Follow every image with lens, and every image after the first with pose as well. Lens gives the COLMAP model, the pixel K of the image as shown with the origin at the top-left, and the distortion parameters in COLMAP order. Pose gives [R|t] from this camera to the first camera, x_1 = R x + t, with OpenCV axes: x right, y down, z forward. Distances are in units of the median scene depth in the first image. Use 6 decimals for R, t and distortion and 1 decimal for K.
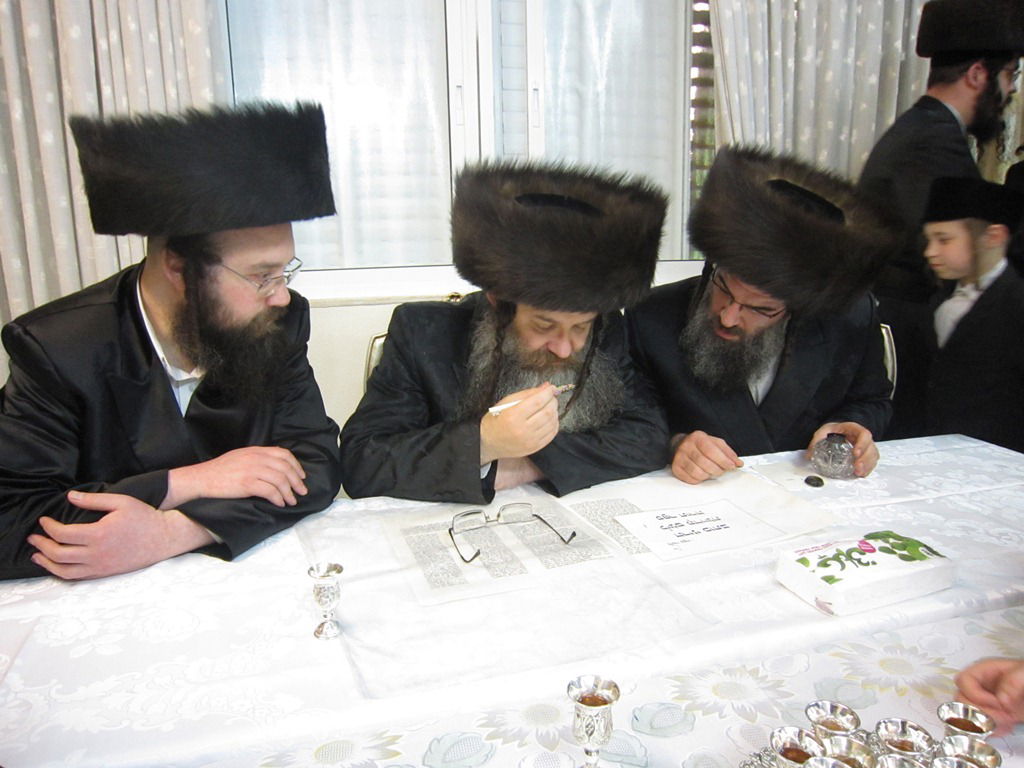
lens RADIAL K [[718.3, 0, 510.0], [0, 718.3, 385.2], [0, 0, 1]] dist [-0.041008, 0.010634]
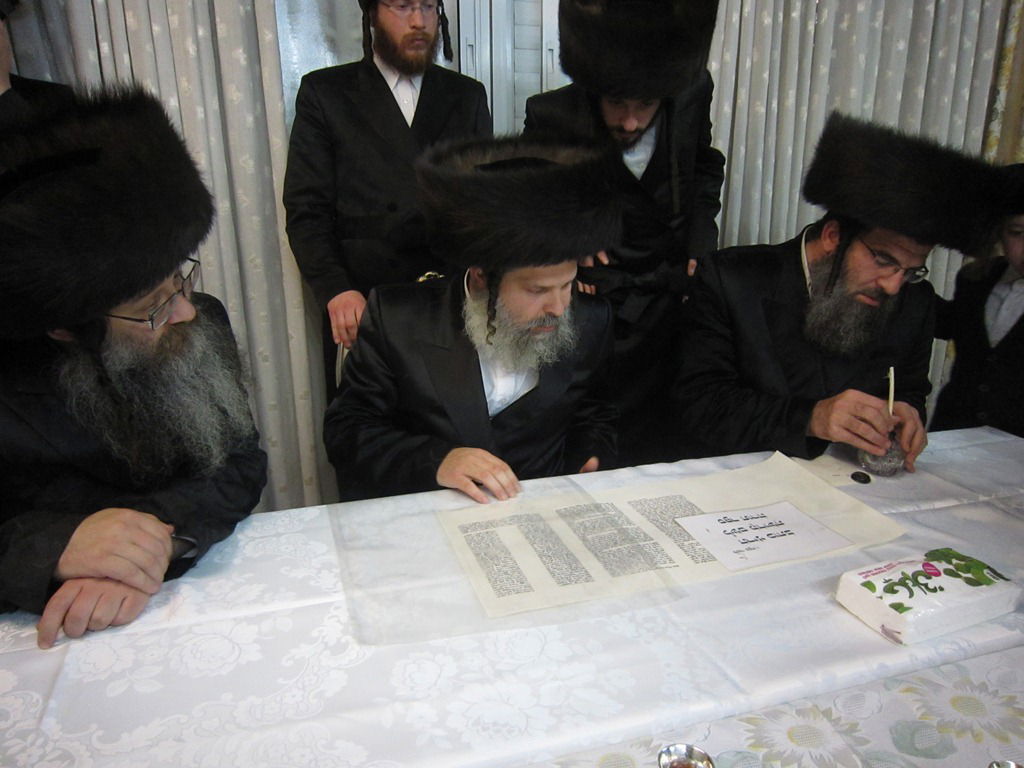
lens RADIAL K [[718.3, 0, 511.9], [0, 718.3, 375.1], [0, 0, 1]] dist [-0.041008, 0.010634]
pose [[0.999765, 0.009936, 0.019275, -0.090581], [-0.011007, 0.998356, 0.056245, -0.084766], [-0.018685, -0.056444, 0.998231, 0.063343]]
